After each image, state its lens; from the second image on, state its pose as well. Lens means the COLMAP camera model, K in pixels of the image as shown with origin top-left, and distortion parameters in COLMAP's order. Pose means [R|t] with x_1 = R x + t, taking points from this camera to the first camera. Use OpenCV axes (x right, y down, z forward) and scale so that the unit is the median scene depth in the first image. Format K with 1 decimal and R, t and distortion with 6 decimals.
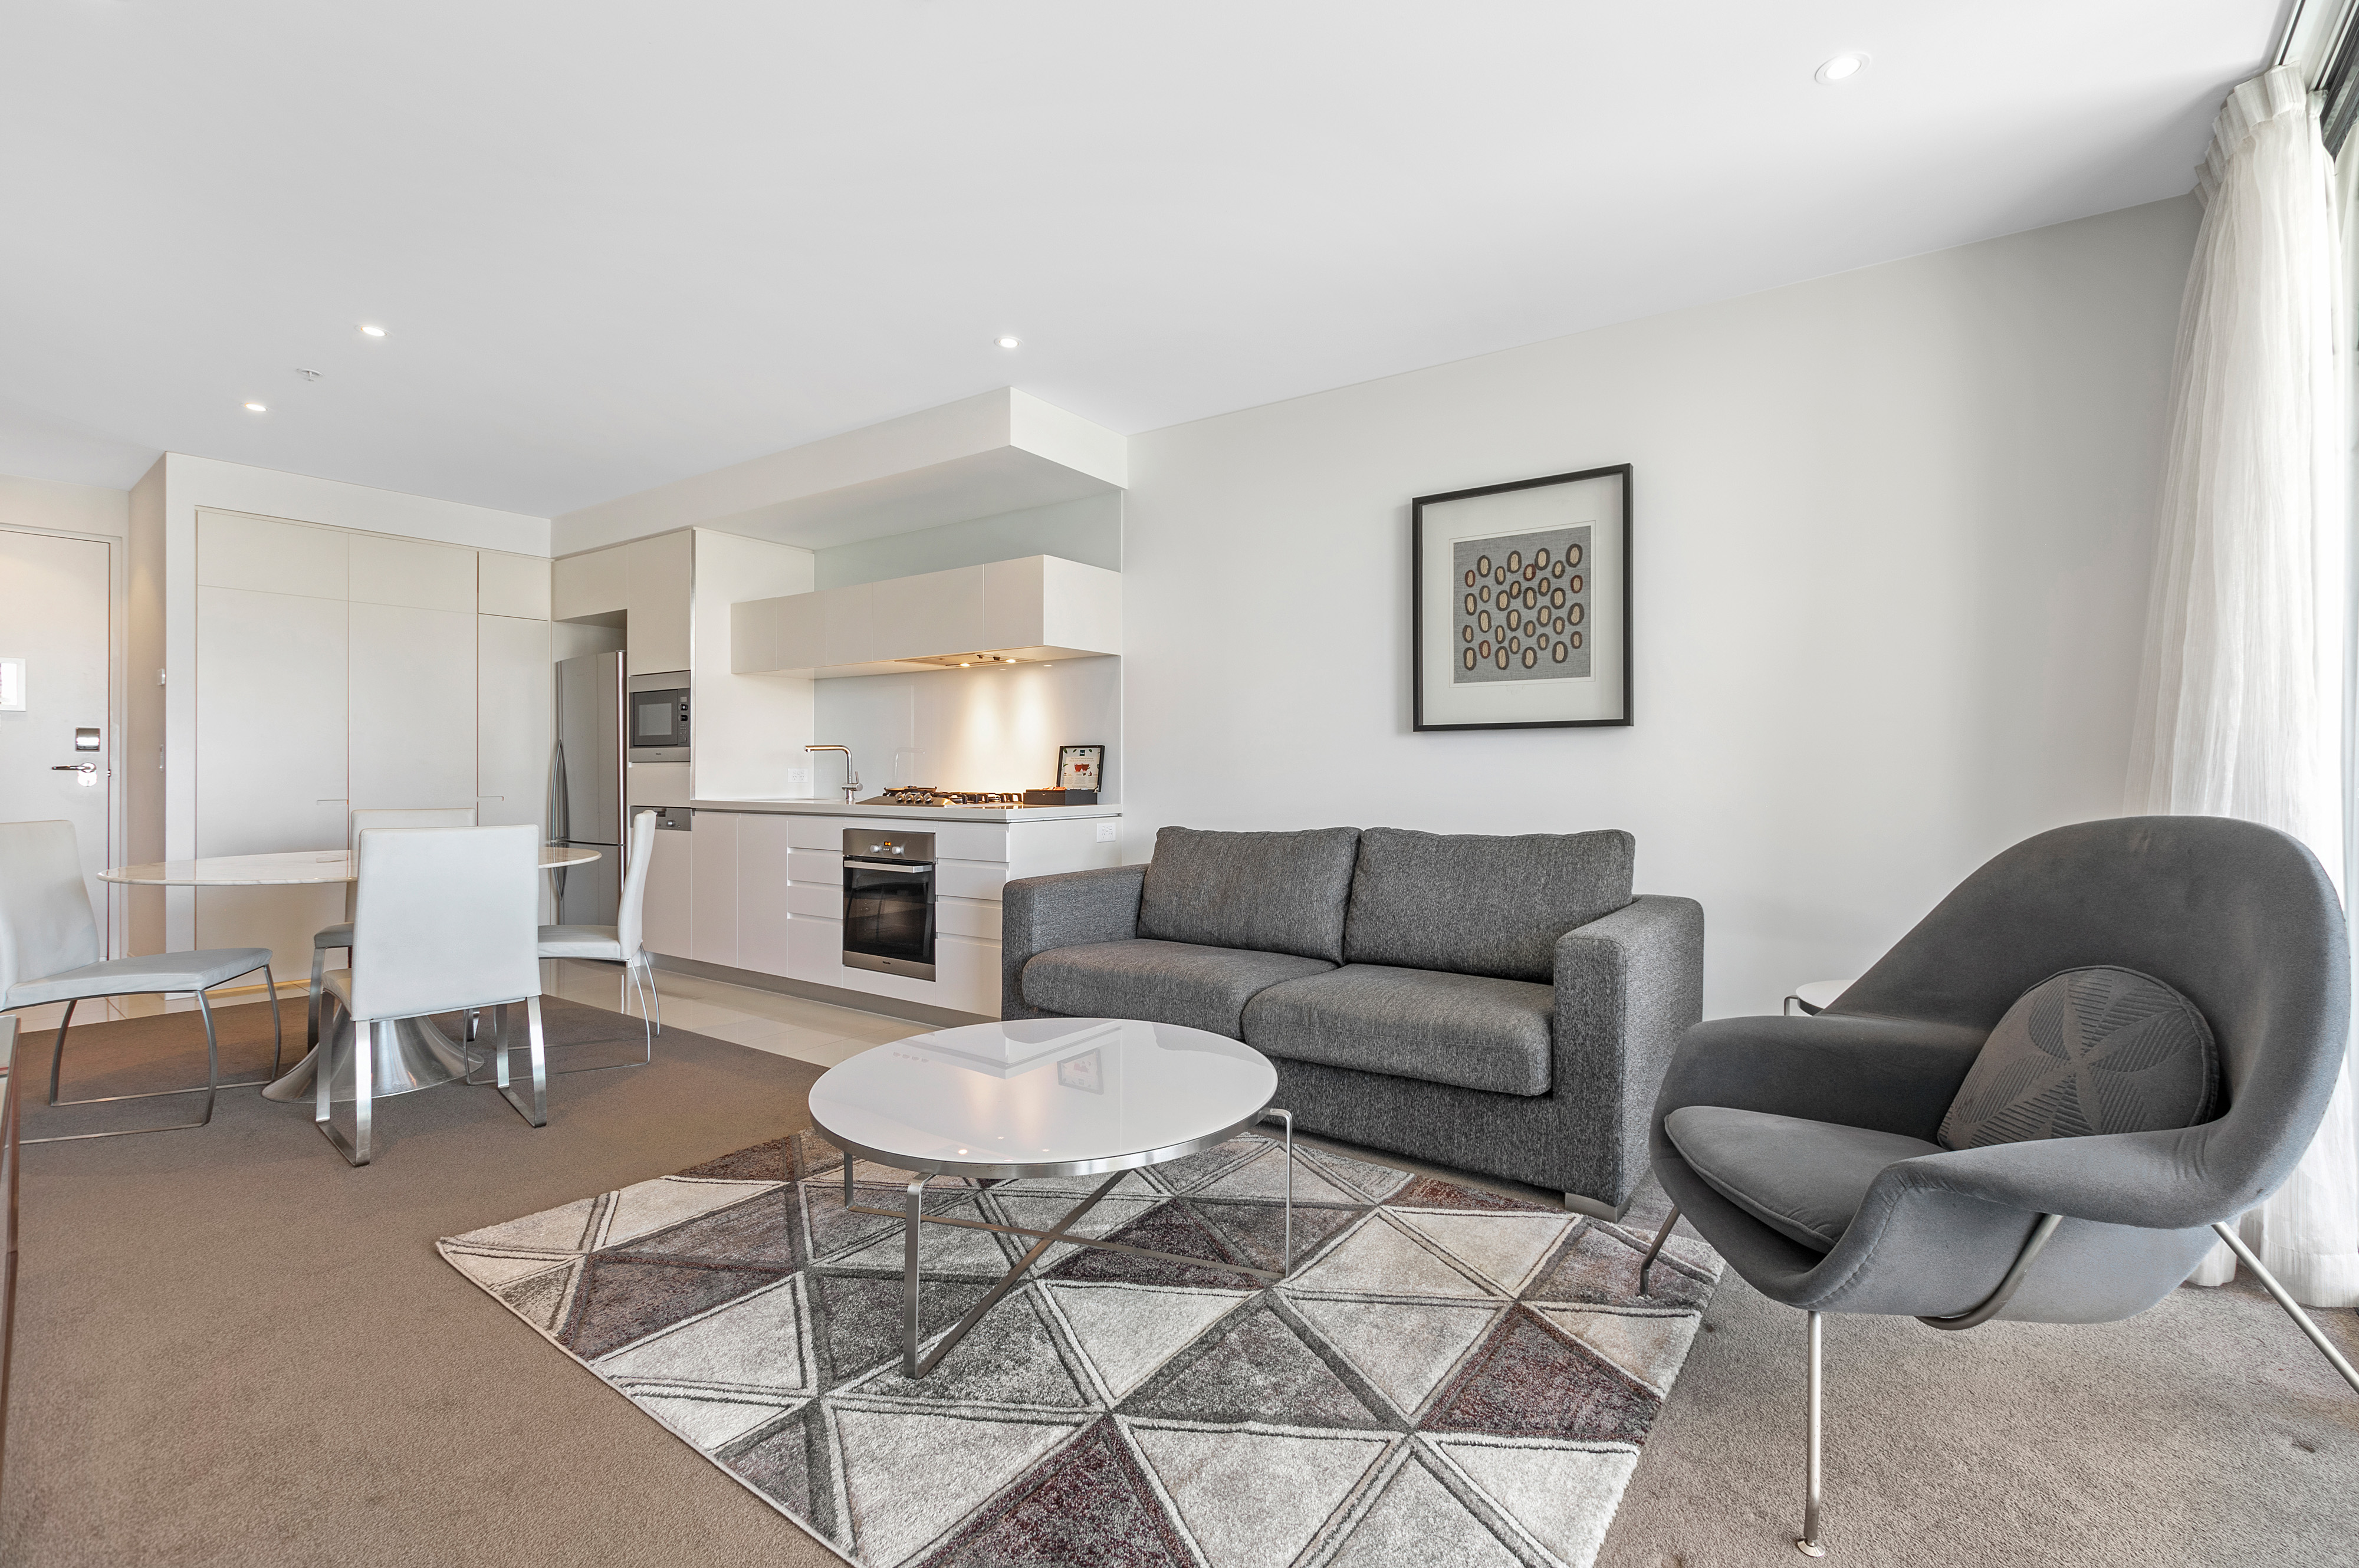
lens RADIAL K [[1056.8, 0, 1179.5], [0, 1056.8, 784.0], [0, 0, 1]] dist [0.018925, -0.000225]
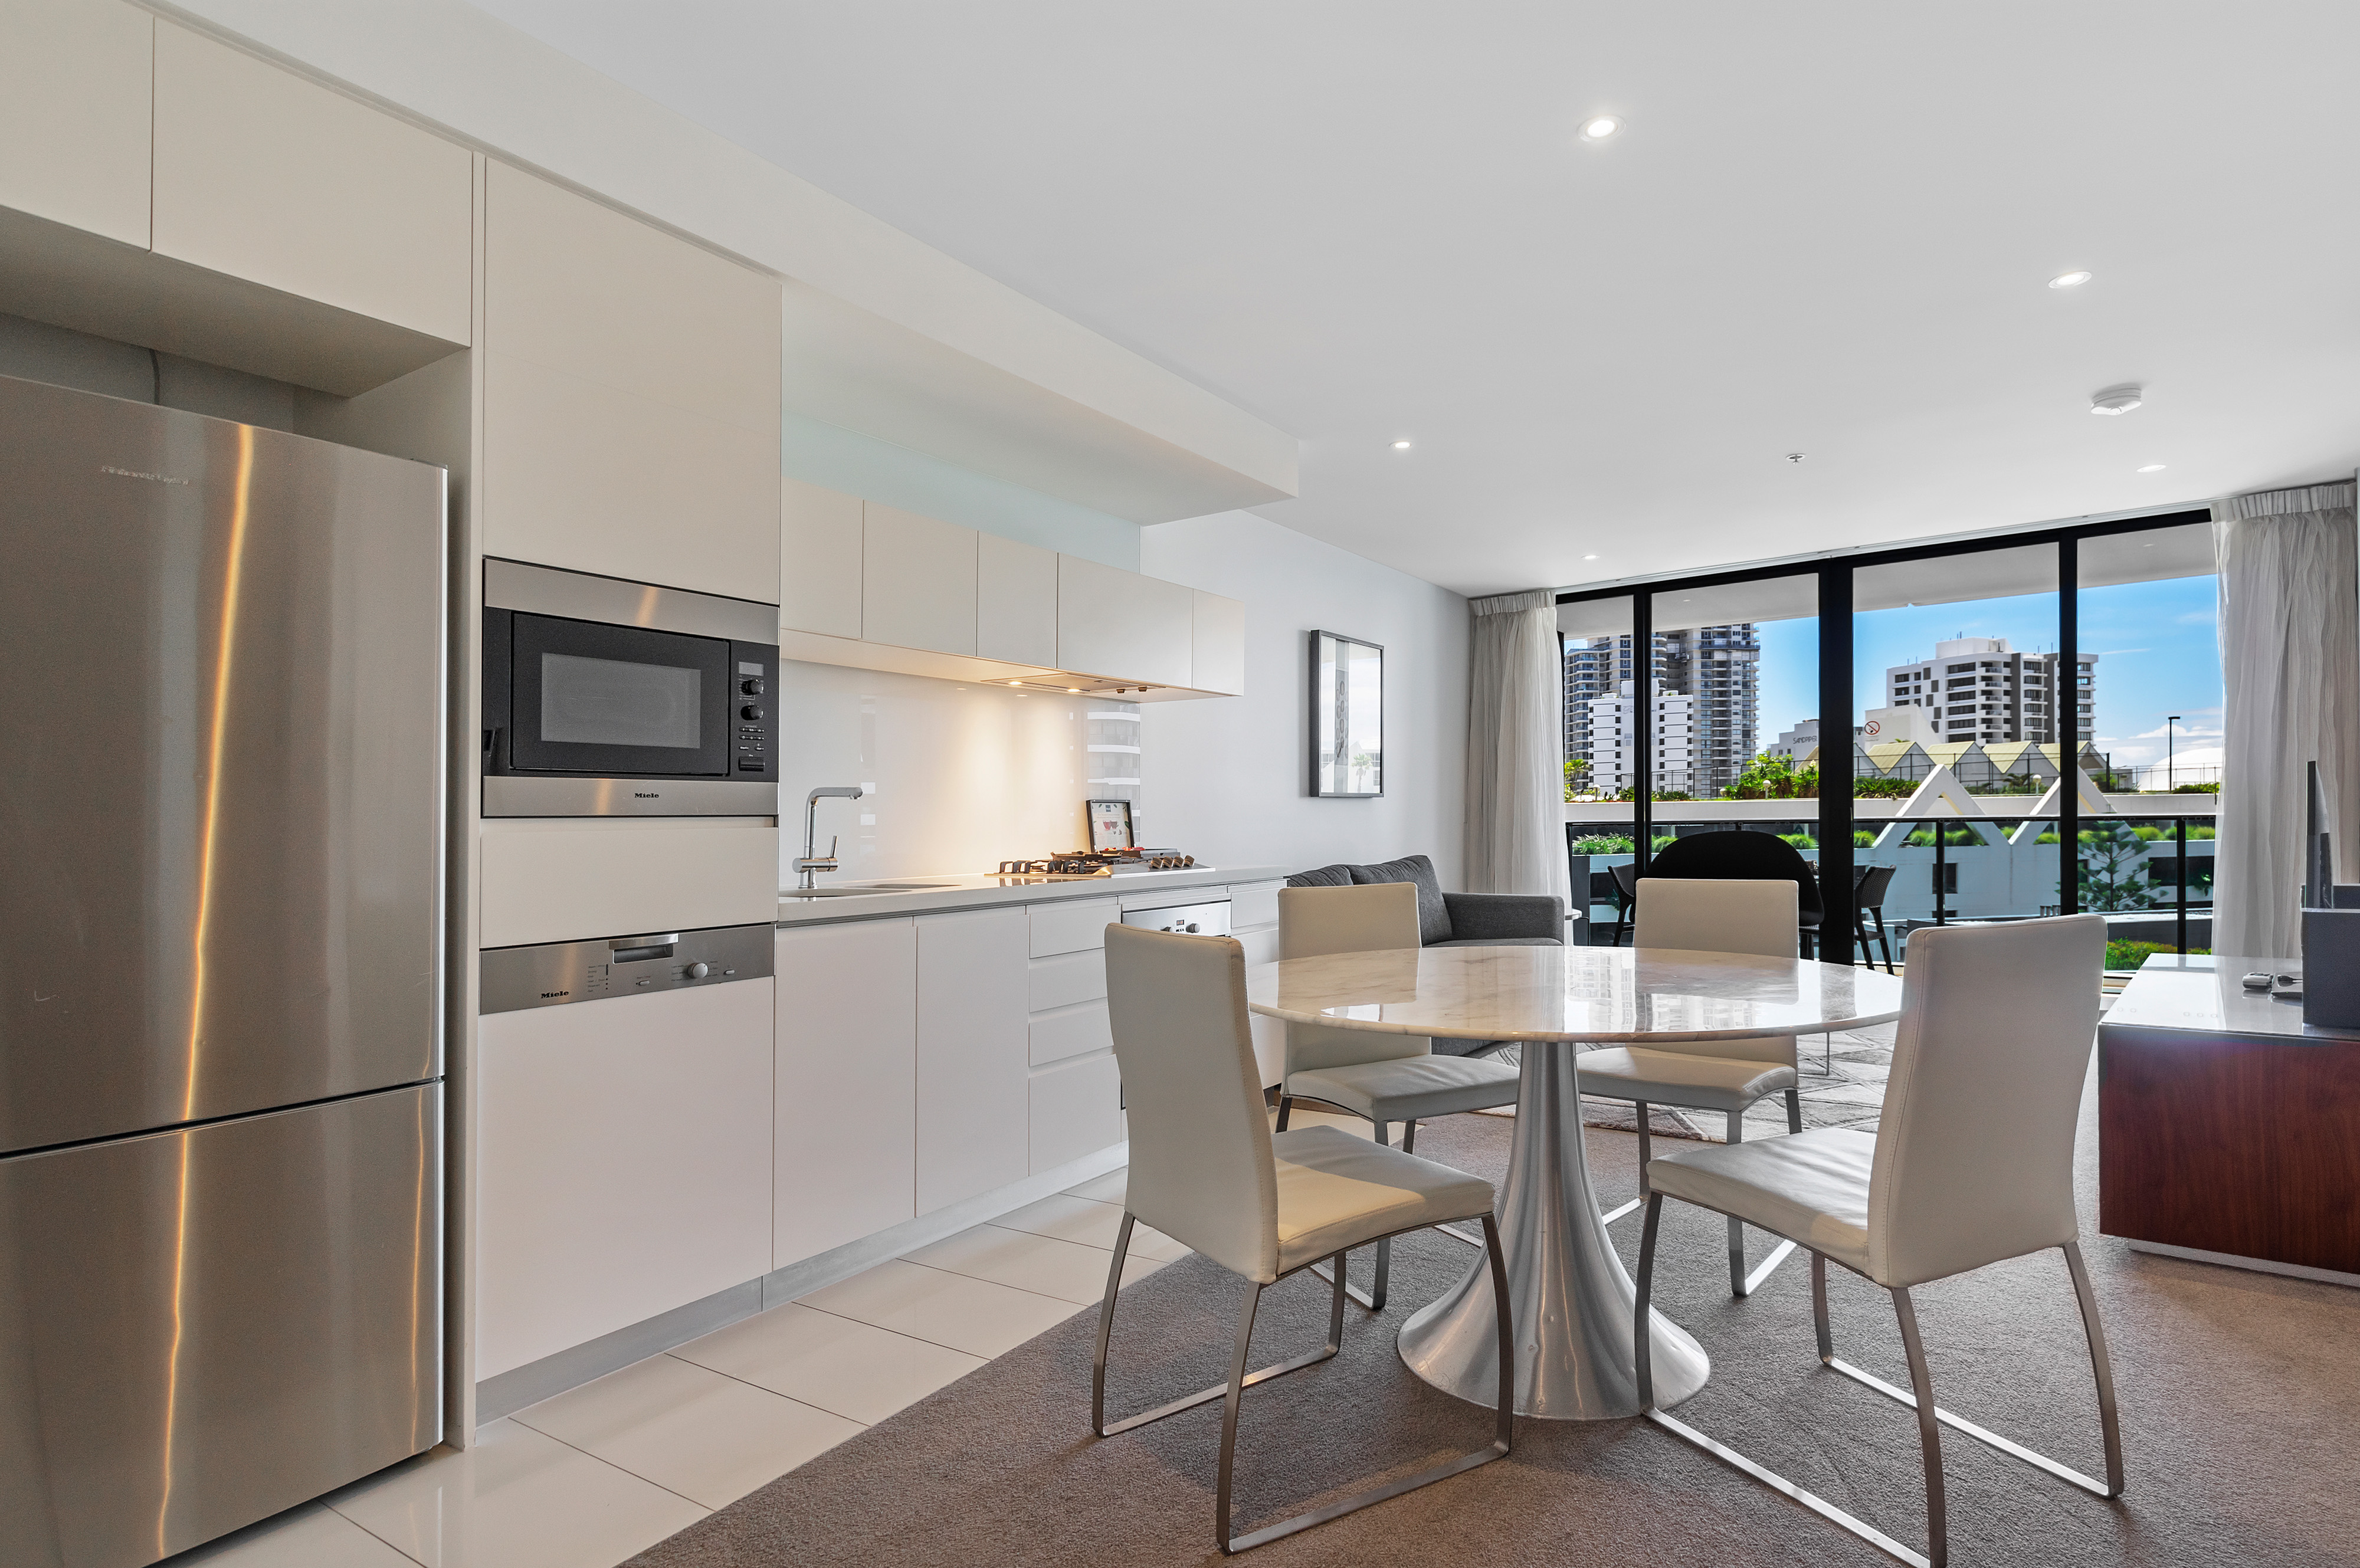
lens RADIAL K [[1229.7, 0, 1186.9], [0, 1229.7, 820.3], [0, 0, 1]] dist [-0.000147, -0.000152]
pose [[-0.023870, 0.004036, 0.999707, -1.100918], [0.031638, 0.999494, -0.003280, -0.014206], [-0.999214, 0.031551, -0.023985, 0.960070]]
